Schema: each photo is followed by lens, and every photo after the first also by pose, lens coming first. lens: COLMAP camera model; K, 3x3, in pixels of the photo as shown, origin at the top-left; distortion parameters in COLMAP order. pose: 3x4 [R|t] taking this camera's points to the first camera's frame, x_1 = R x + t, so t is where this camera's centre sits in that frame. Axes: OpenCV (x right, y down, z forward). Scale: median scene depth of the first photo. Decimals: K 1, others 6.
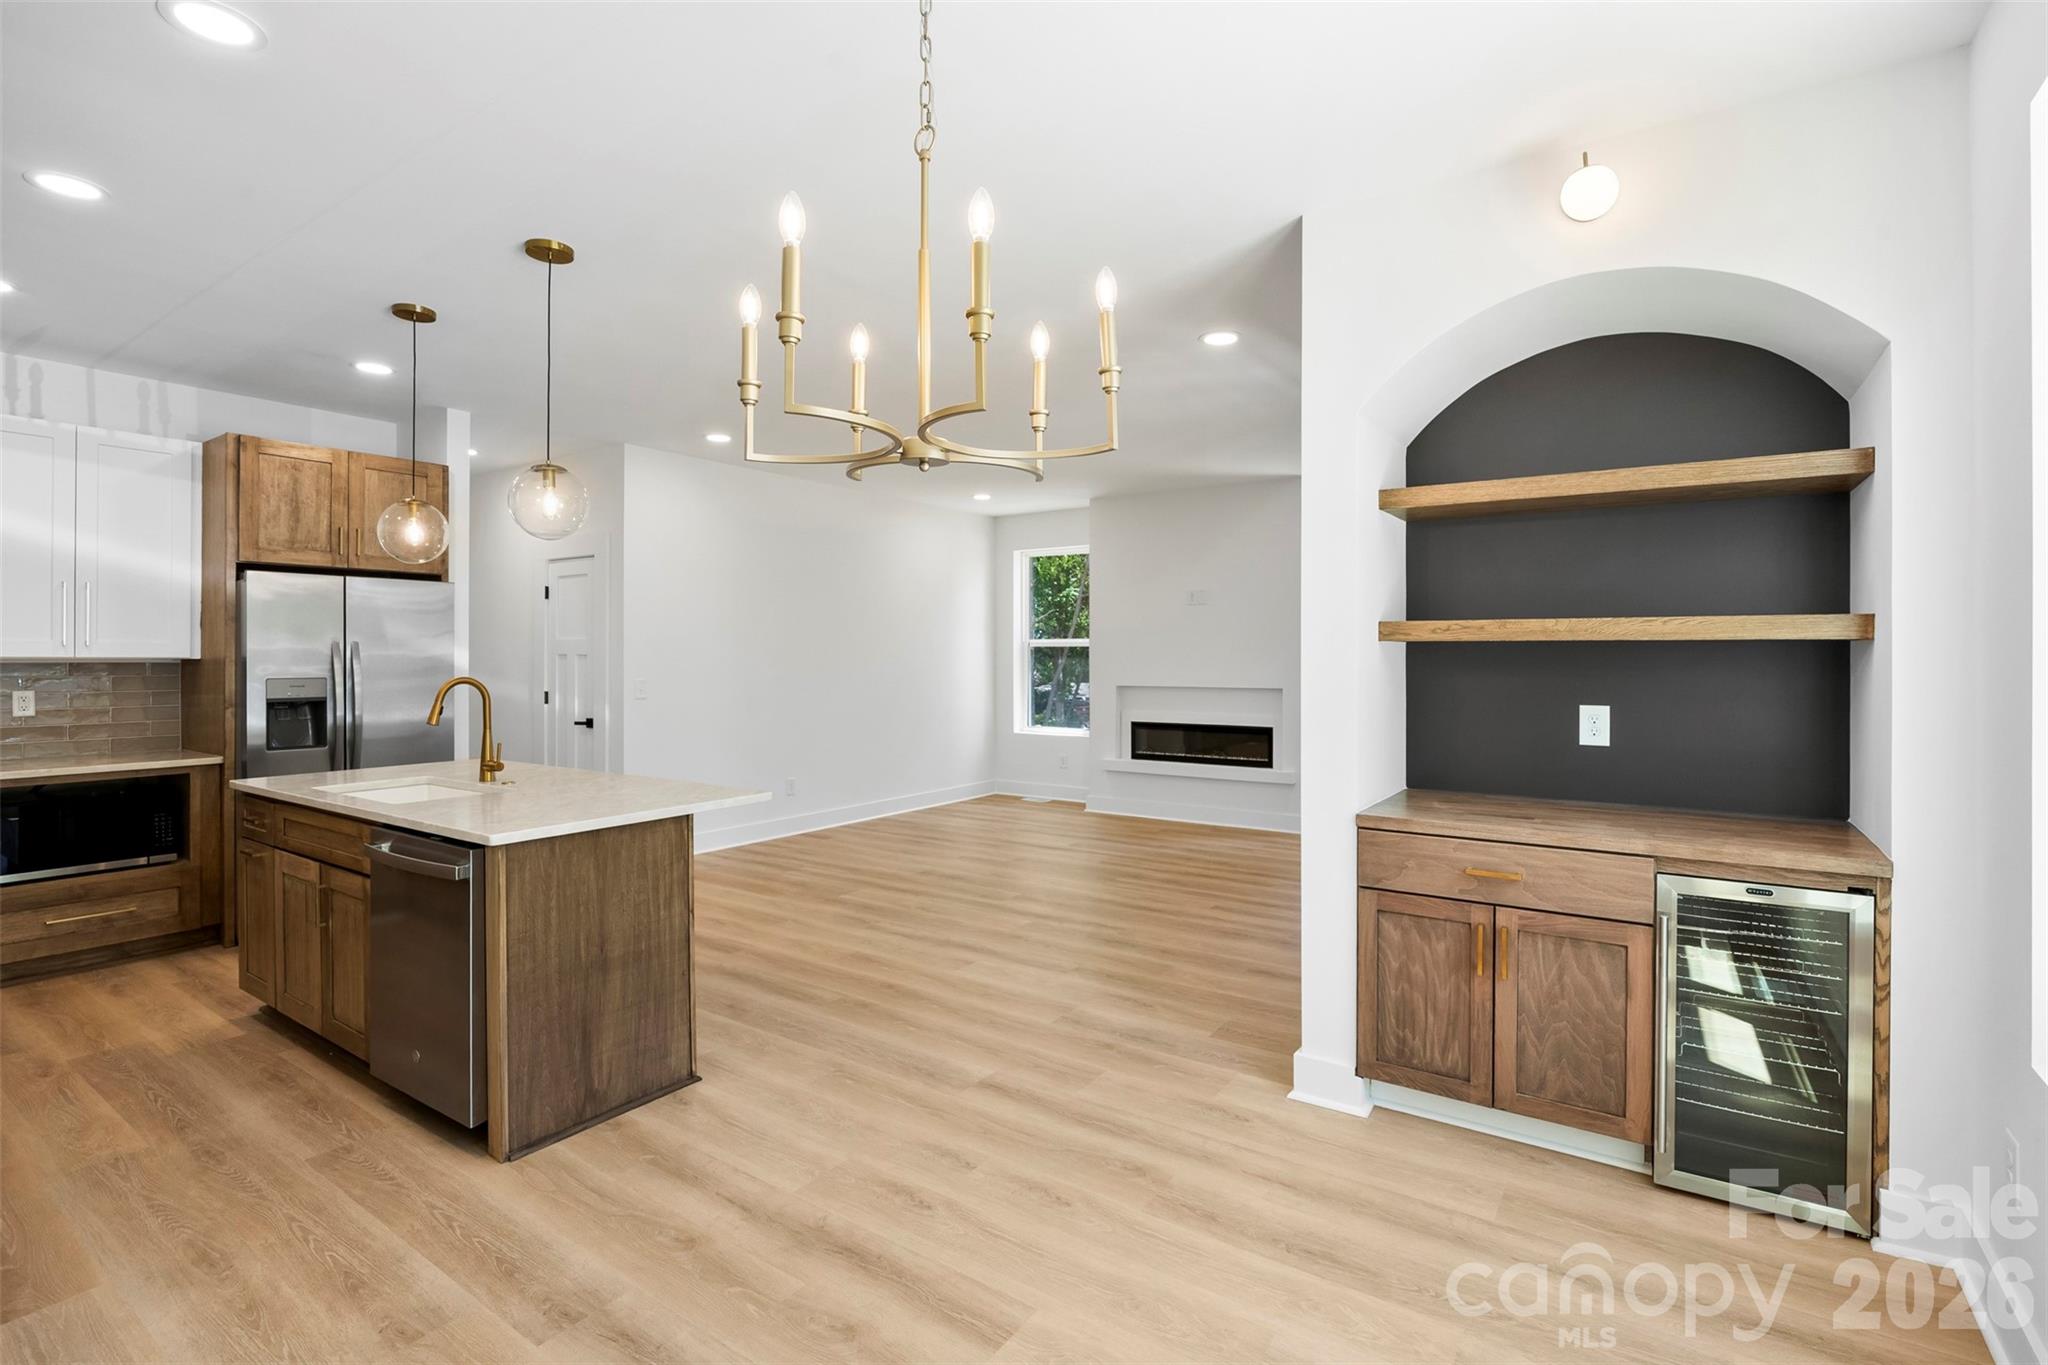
lens RADIAL K [[947.8, 0, 1026.9], [0, 947.8, 659.5], [0, 0, 1]] dist [-0.018304, 0.001892]
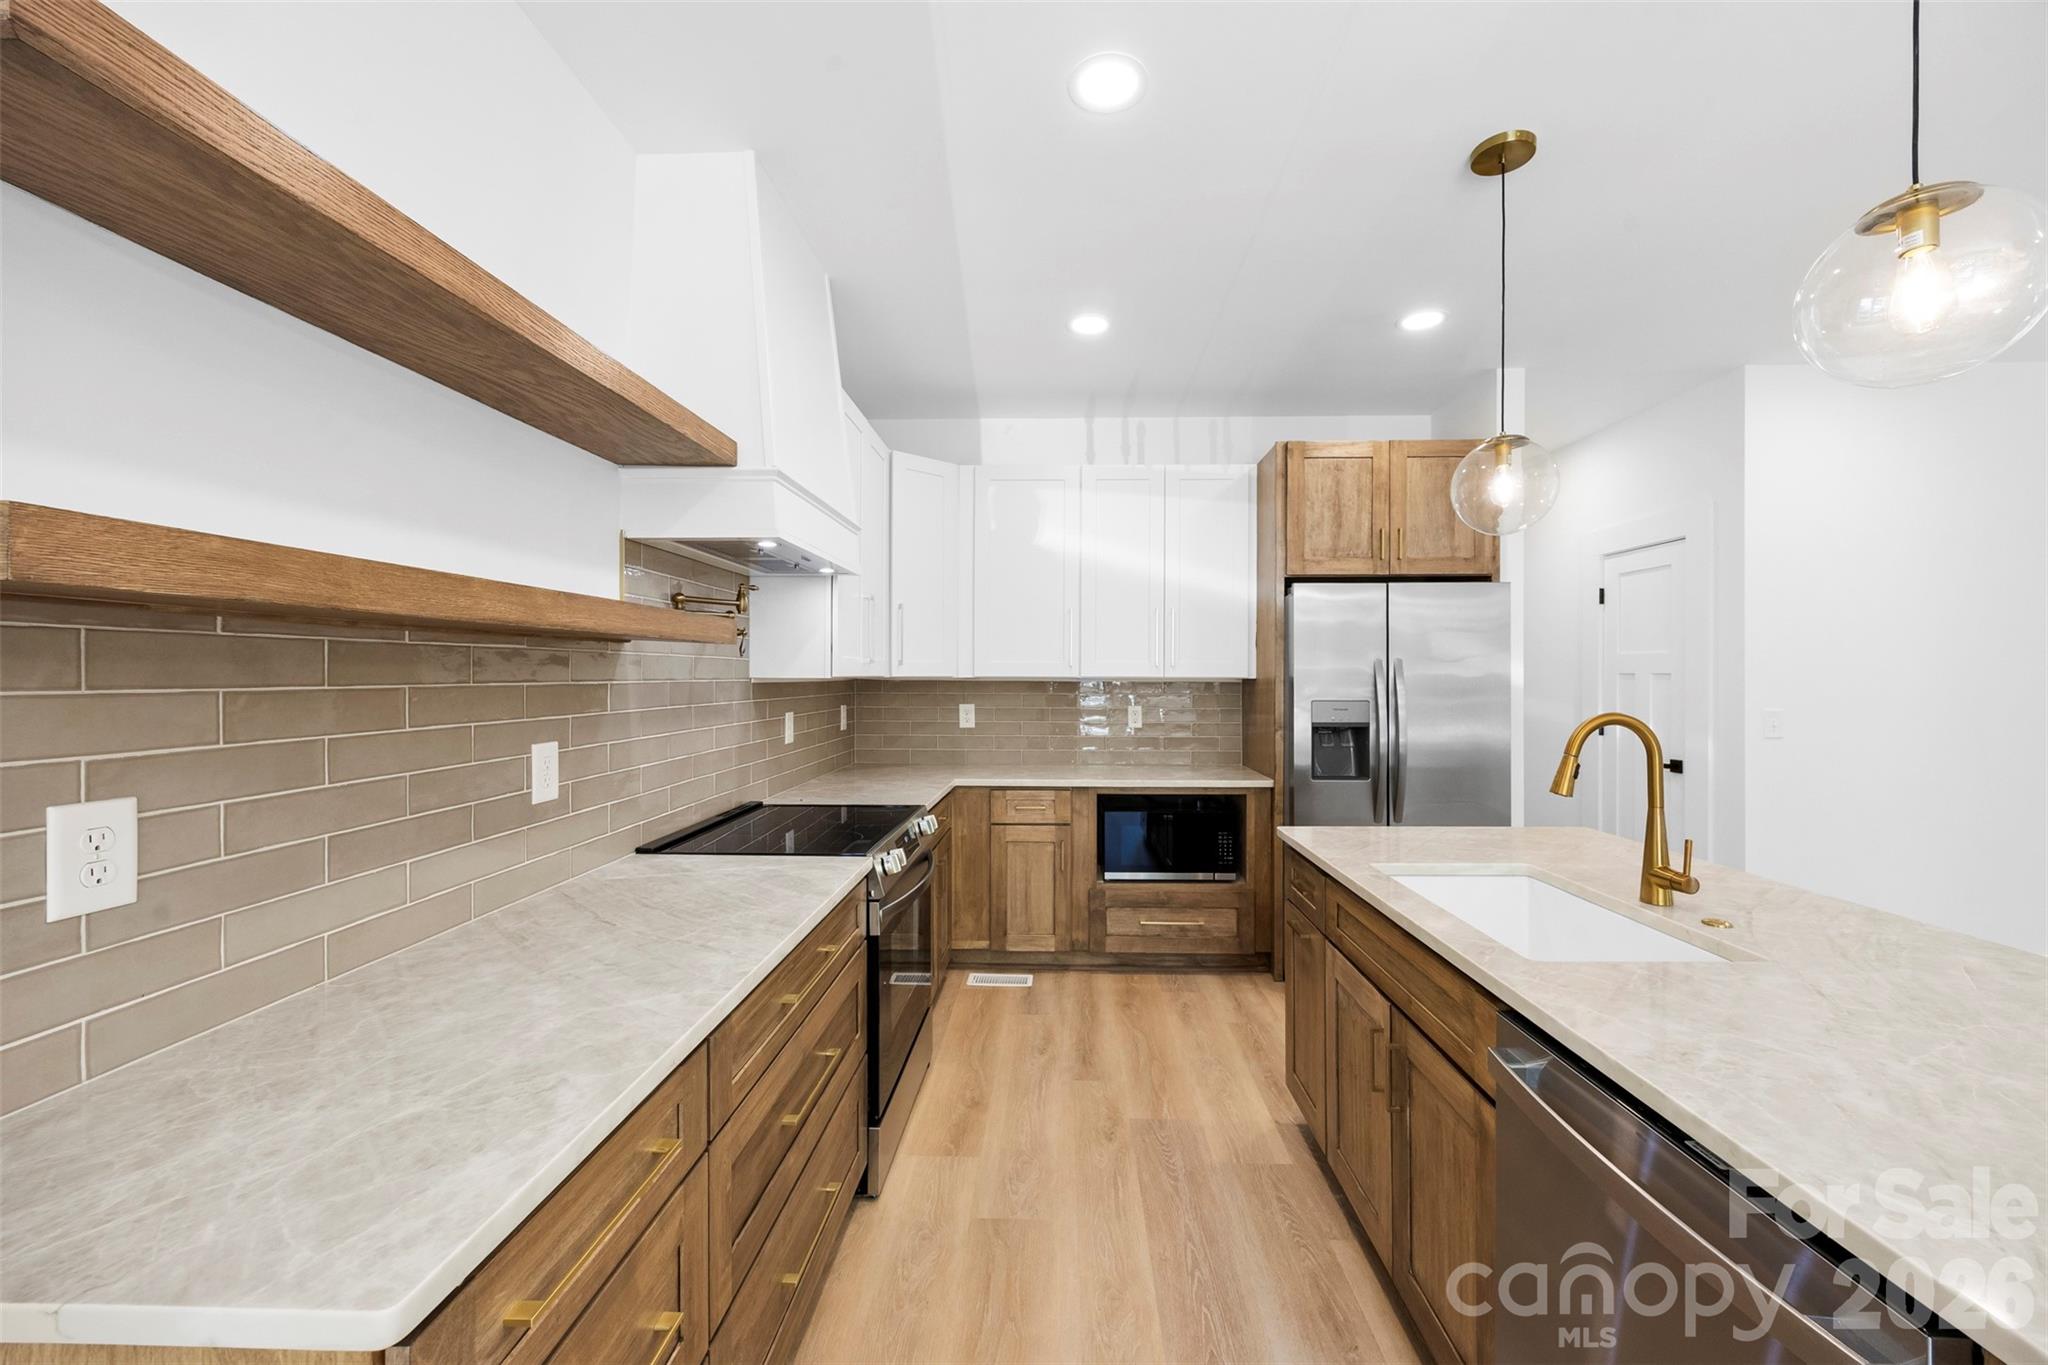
lens RADIAL K [[790.8, 0, 1045.8], [0, 790.8, 672.4], [0, 0, 1]] dist [0.000707, 0.000145]
pose [[0.542541, -0.004335, -0.840018, -0.380526], [-0.001500, 0.999980, -0.006130, -0.002211], [0.840028, 0.004586, 0.542524, 0.454675]]
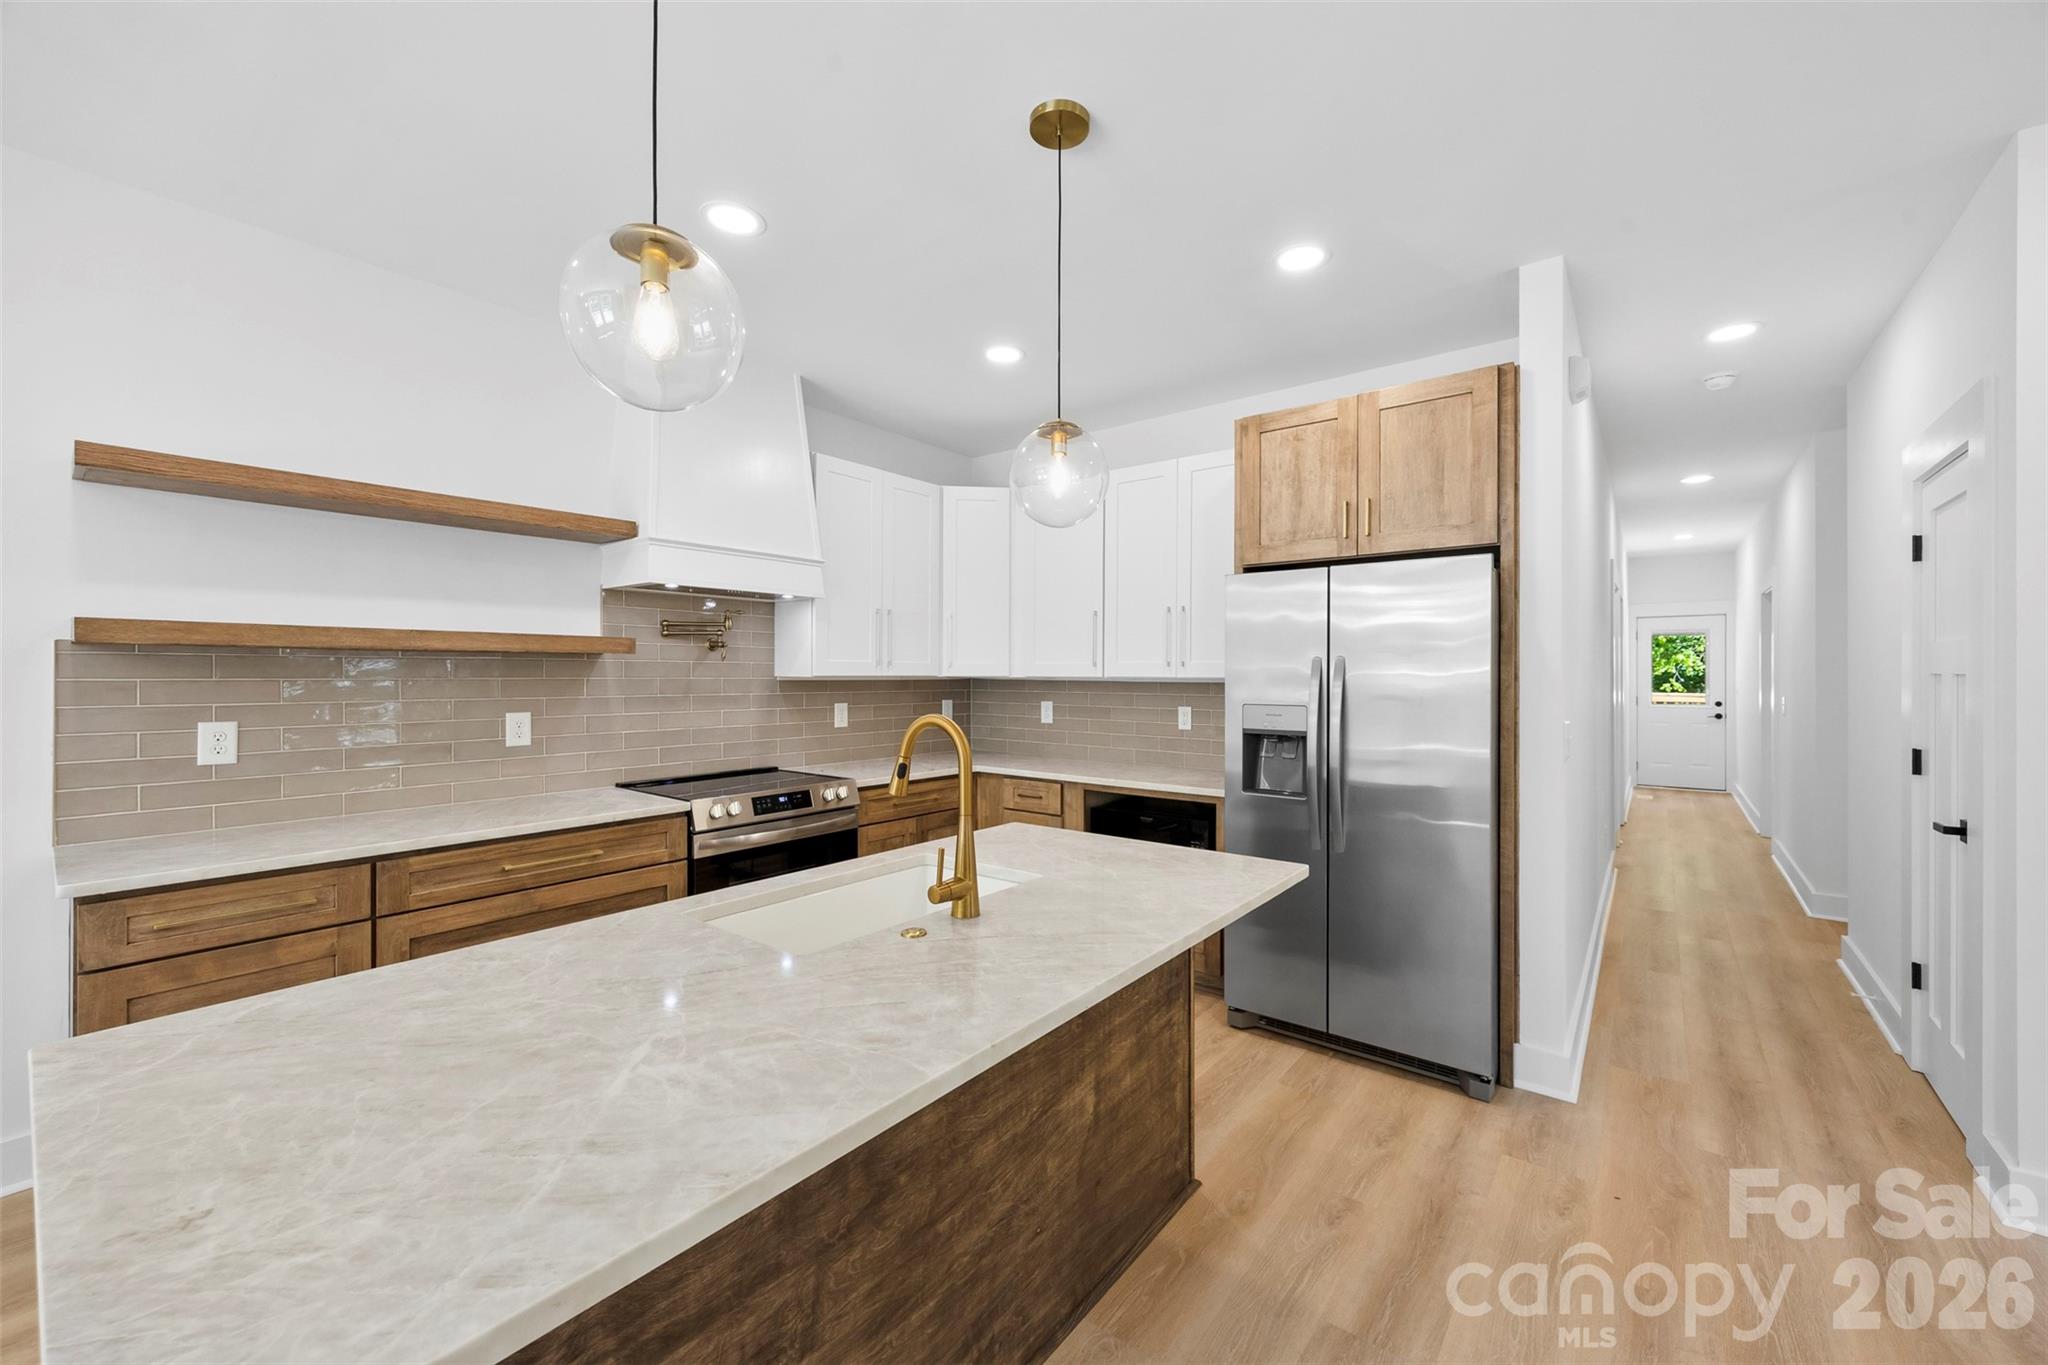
lens RADIAL K [[790.8, 0, 1038.6], [0, 790.8, 676.3], [0, 0, 1]] dist [0.000707, 0.000145]
pose [[-0.058334, 0.000242, -0.998297, -0.136475], [-0.006385, 0.999979, 0.000616, -0.004383], [0.998277, 0.006410, -0.058331, 1.075476]]
